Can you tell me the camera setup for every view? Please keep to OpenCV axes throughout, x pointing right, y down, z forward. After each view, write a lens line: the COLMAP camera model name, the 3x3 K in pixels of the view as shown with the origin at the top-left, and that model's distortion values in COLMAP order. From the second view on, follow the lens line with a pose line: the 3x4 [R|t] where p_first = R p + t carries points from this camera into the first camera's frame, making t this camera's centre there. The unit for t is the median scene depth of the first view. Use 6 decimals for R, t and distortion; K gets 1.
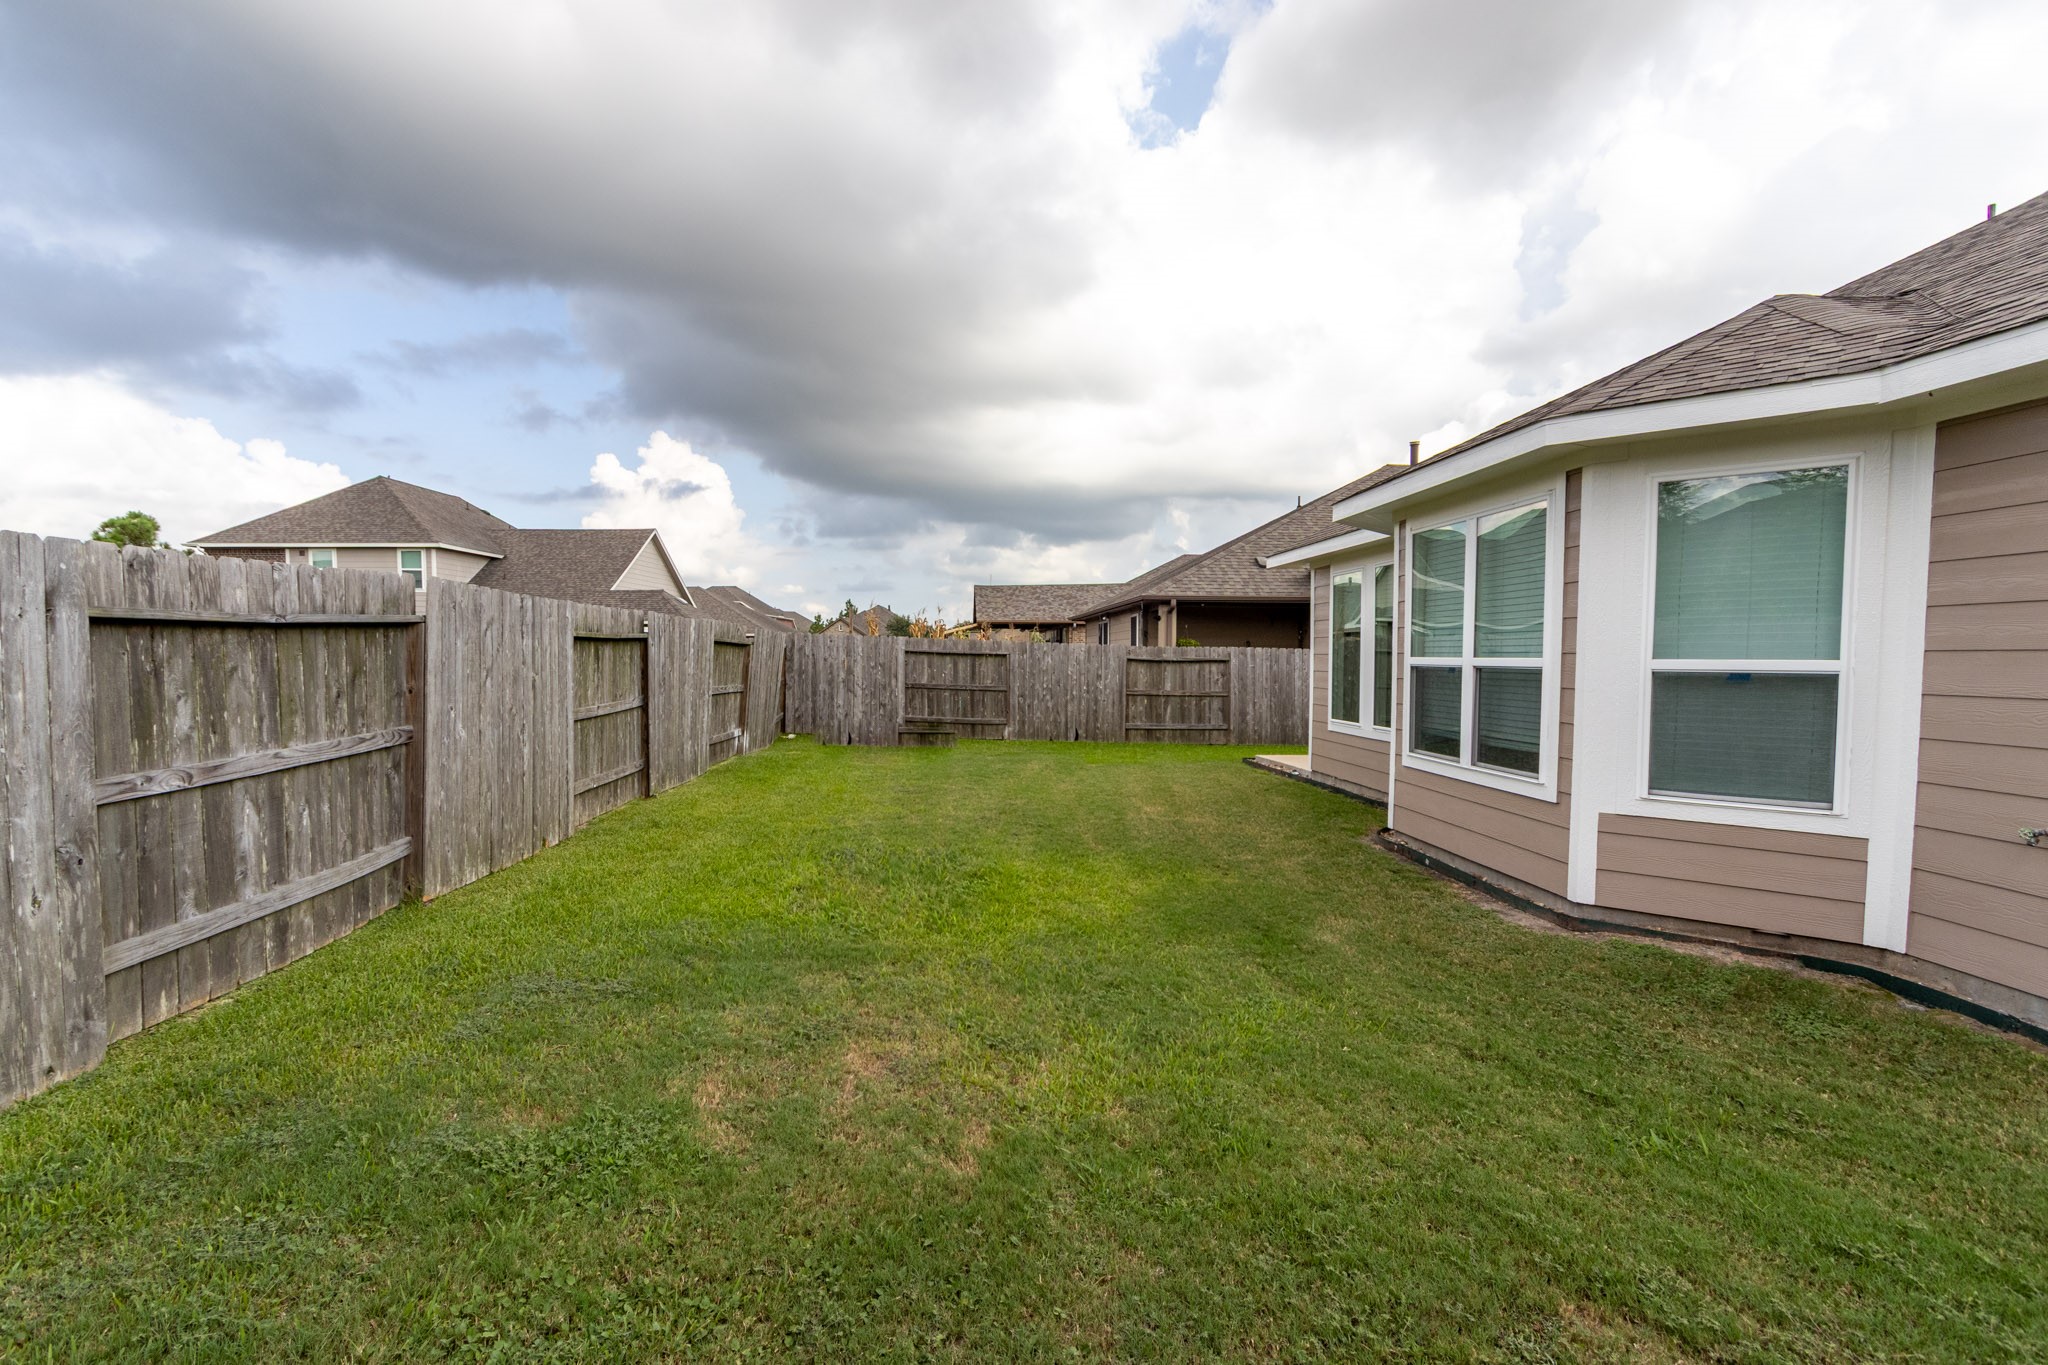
lens RADIAL K [[964.5, 0, 1017.9], [0, 964.5, 698.3], [0, 0, 1]] dist [0.004554, 0.000519]
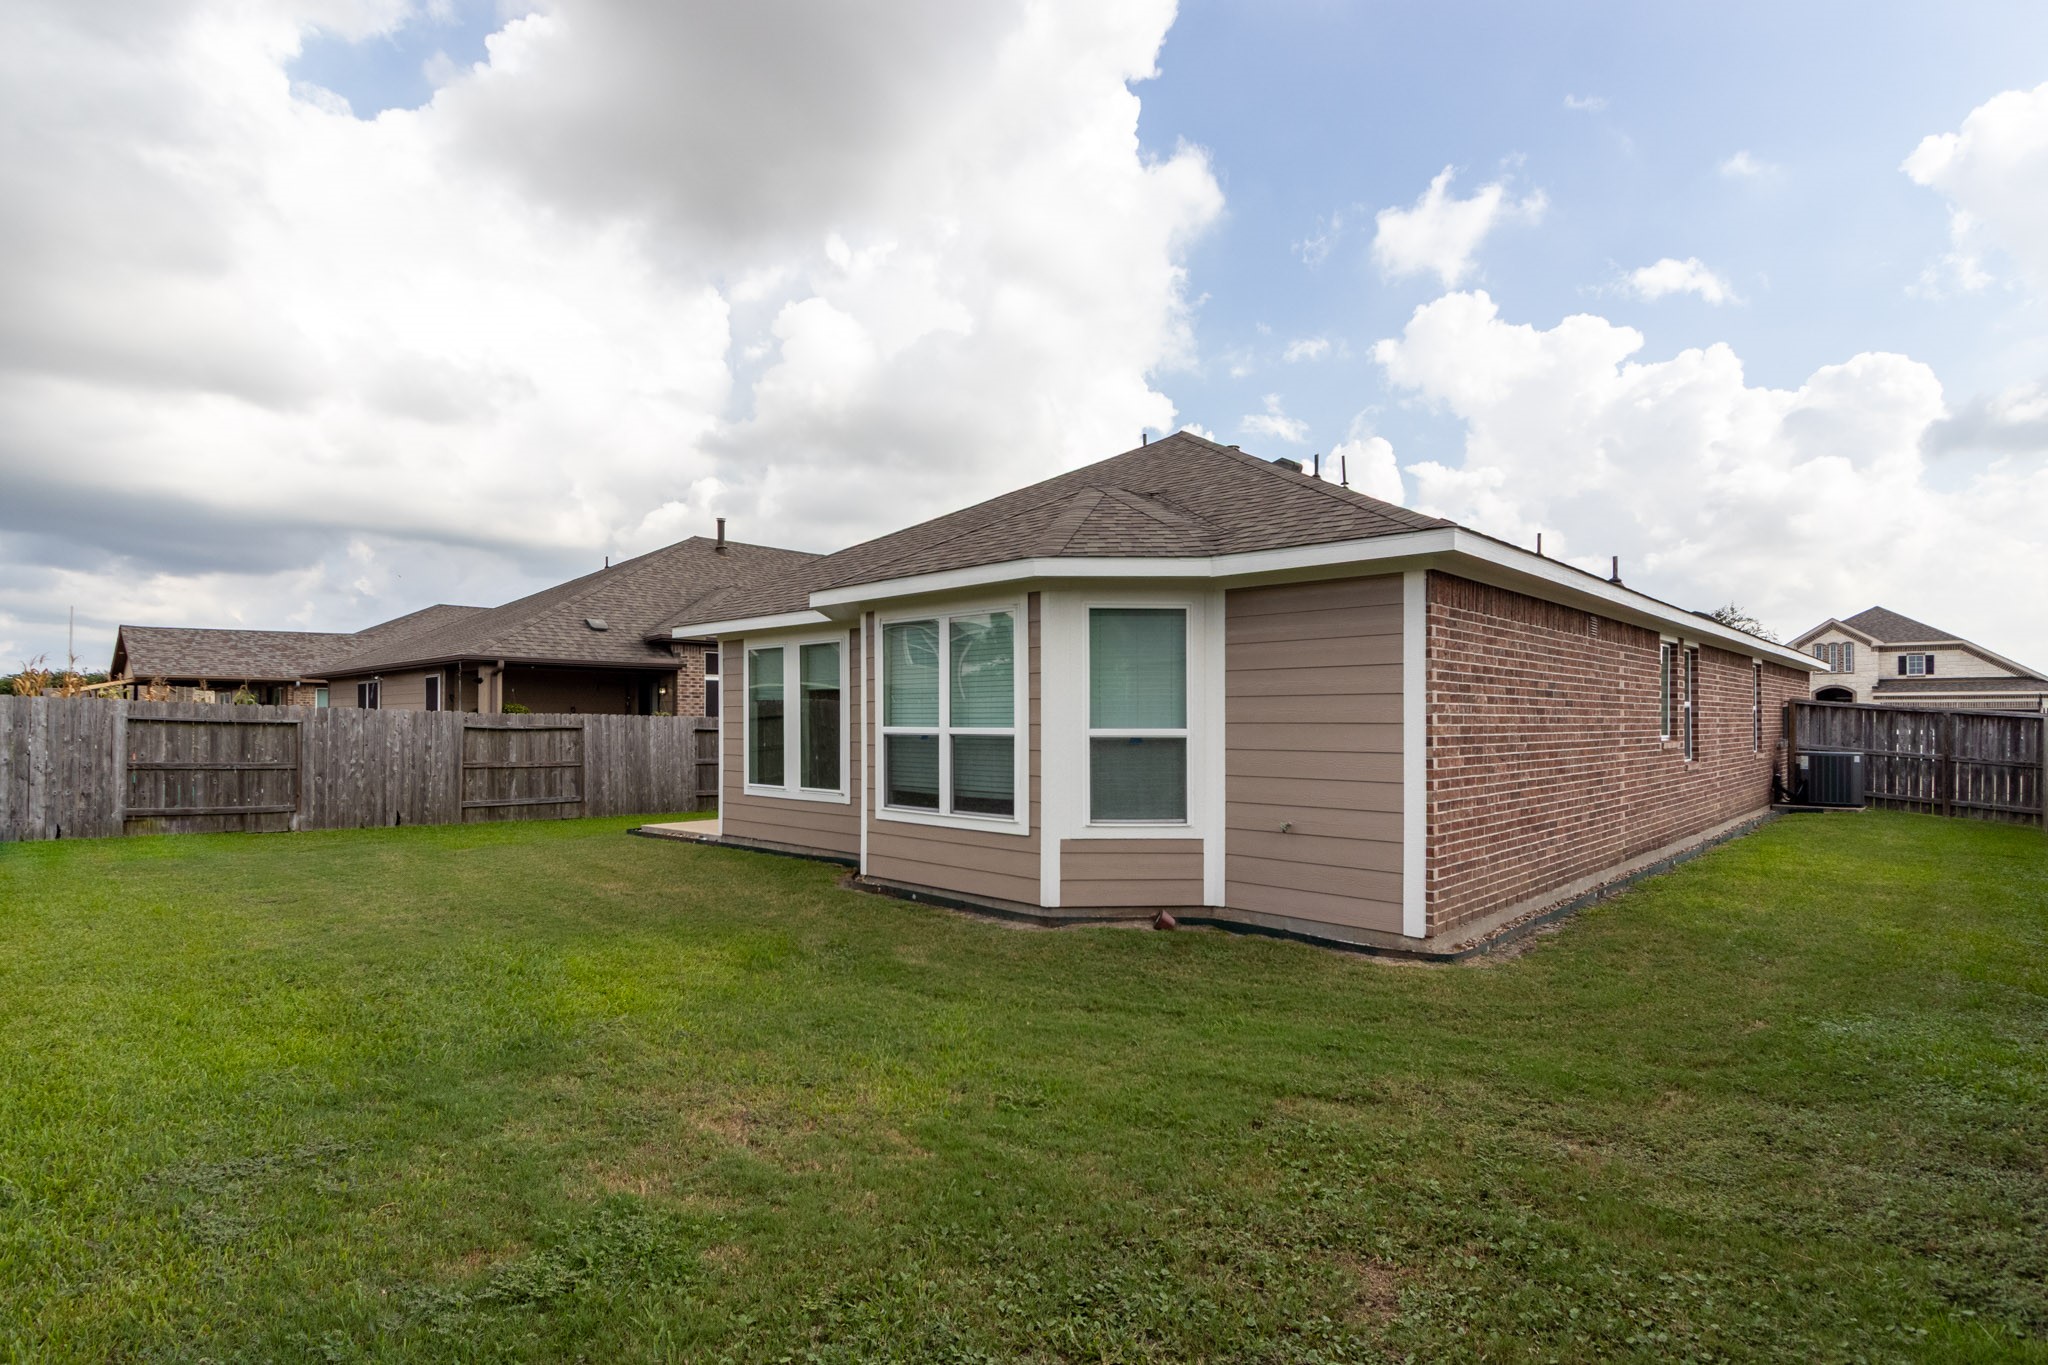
lens RADIAL K [[999.6, 0, 1019.2], [0, 999.6, 705.4], [0, 0, 1]] dist [0.002134, 0.000418]
pose [[0.732716, 0.007332, 0.680495, -0.351180], [0.032239, 0.998445, -0.045470, -0.008696], [-0.679770, 0.055255, 0.731341, -0.018372]]
